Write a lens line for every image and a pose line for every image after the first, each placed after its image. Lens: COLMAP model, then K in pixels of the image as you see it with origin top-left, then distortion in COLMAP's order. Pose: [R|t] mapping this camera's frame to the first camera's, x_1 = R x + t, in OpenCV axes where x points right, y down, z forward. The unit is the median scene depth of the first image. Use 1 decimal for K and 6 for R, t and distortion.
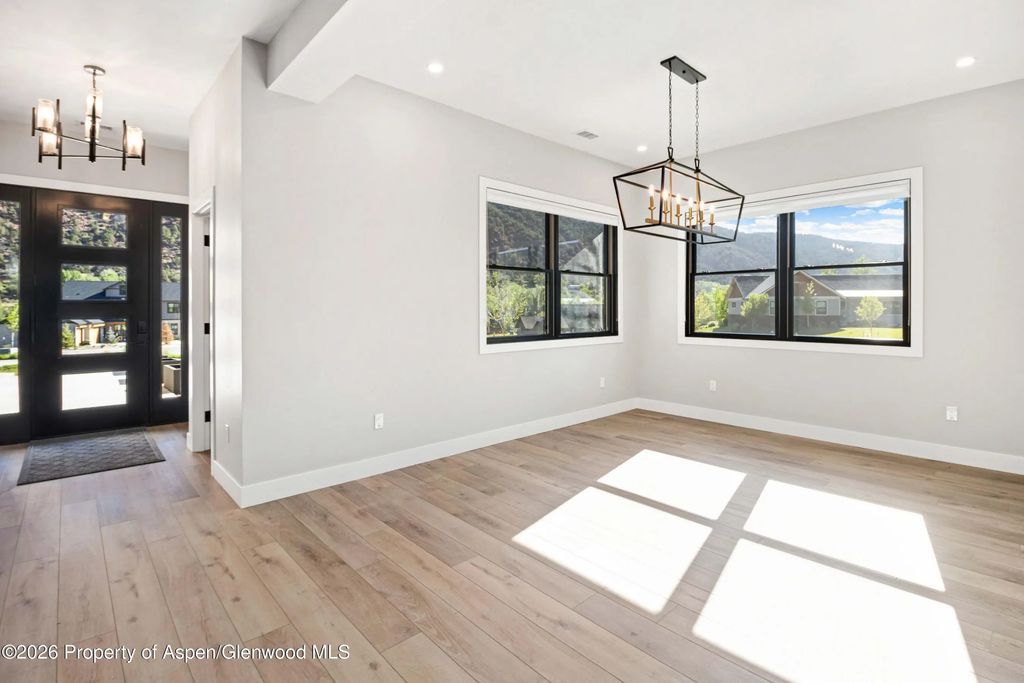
lens RADIAL K [[497.6, 0, 514.4], [0, 497.6, 301.7], [0, 0, 1]] dist [-0.000606, -0.000659]
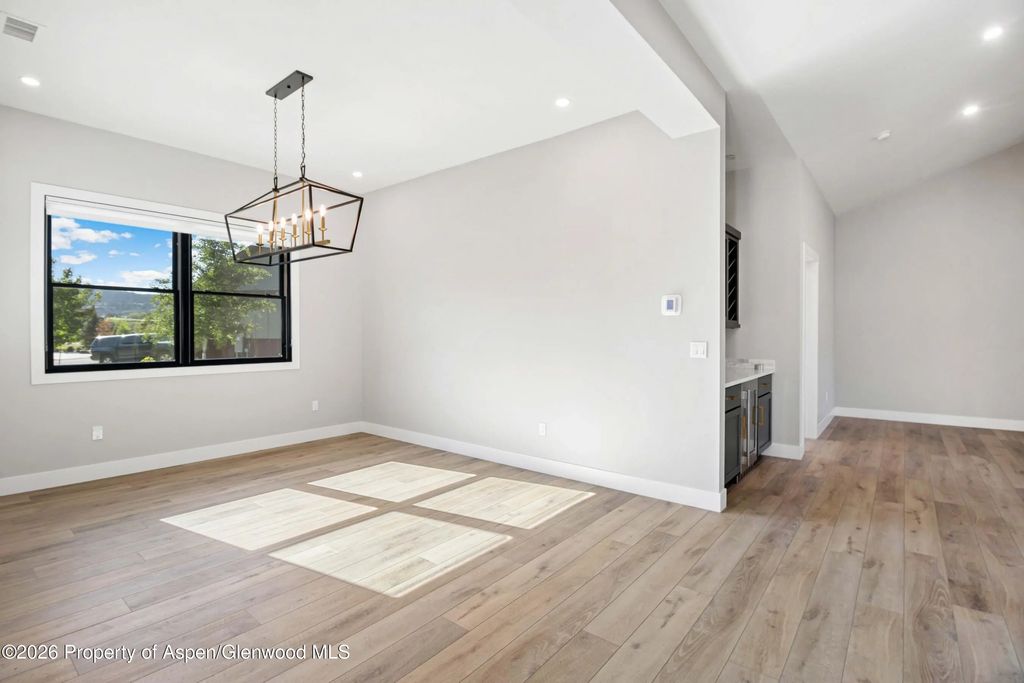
lens RADIAL K [[482.0, 0, 512.0], [0, 482.0, 341.5], [0, 0, 1]] dist [0.001948, 0.000340]
pose [[-0.149597, -0.017582, 0.988591, -0.808512], [-0.012356, 0.999797, 0.015912, 0.013115], [-0.988670, -0.009834, -0.149784, 0.890929]]
